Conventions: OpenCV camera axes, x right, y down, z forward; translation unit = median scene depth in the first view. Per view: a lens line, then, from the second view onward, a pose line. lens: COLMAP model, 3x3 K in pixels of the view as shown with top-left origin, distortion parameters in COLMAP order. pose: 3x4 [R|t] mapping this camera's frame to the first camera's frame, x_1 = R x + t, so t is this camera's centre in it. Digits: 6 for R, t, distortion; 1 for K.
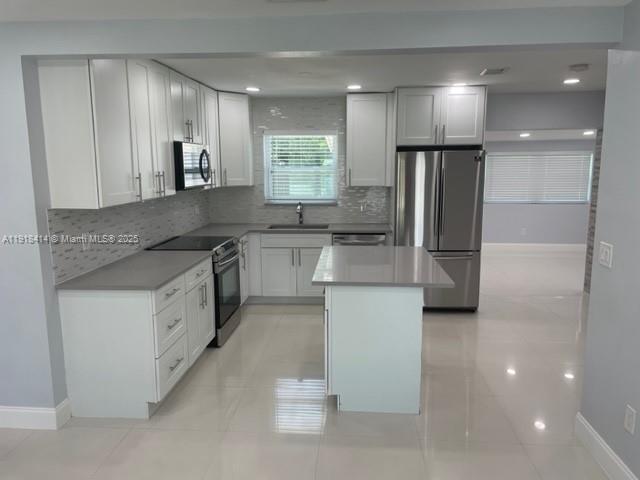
lens RADIAL K [[477.7, 0, 320.0], [0, 477.7, 240.0], [0, 0, 1]] dist [0.084012, -0.106715]
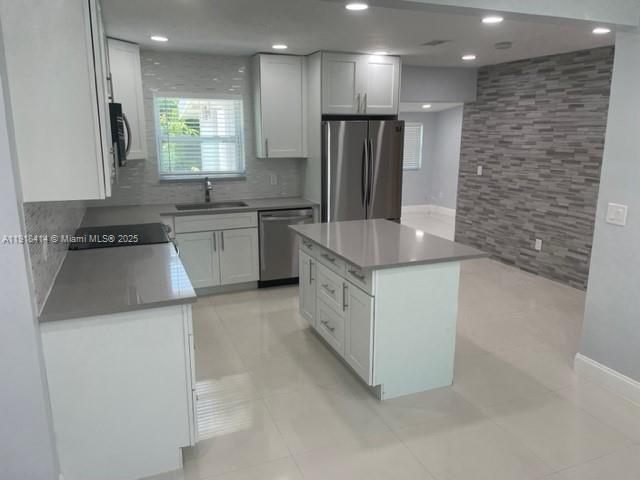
lens RADIAL K [[477.7, 0, 320.0], [0, 477.7, 240.0], [0, 0, 1]] dist [0.084012, -0.106715]
pose [[0.899907, -0.091180, 0.426443, -0.271579], [0.064560, 0.994977, 0.076504, -0.021757], [-0.431276, -0.041315, 0.901273, 0.135493]]
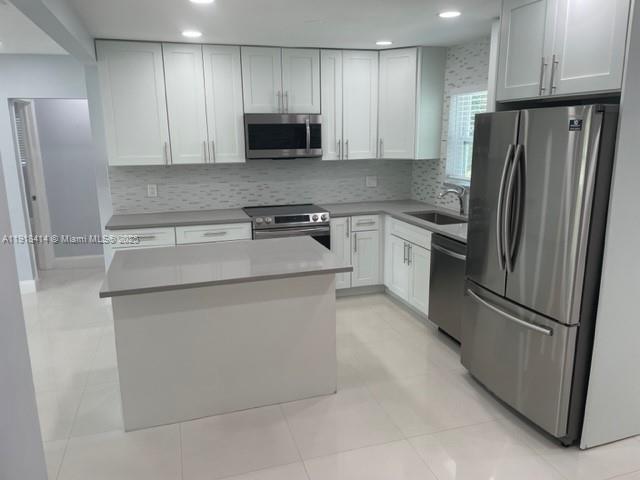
lens RADIAL K [[477.7, 0, 320.0], [0, 477.7, 240.0], [0, 0, 1]] dist [0.084012, -0.106715]
pose [[0.355590, 0.207982, -0.911208, 0.655268], [-0.136324, 0.976042, 0.169582, -0.105517], [0.924647, 0.063918, 0.375424, 0.597252]]
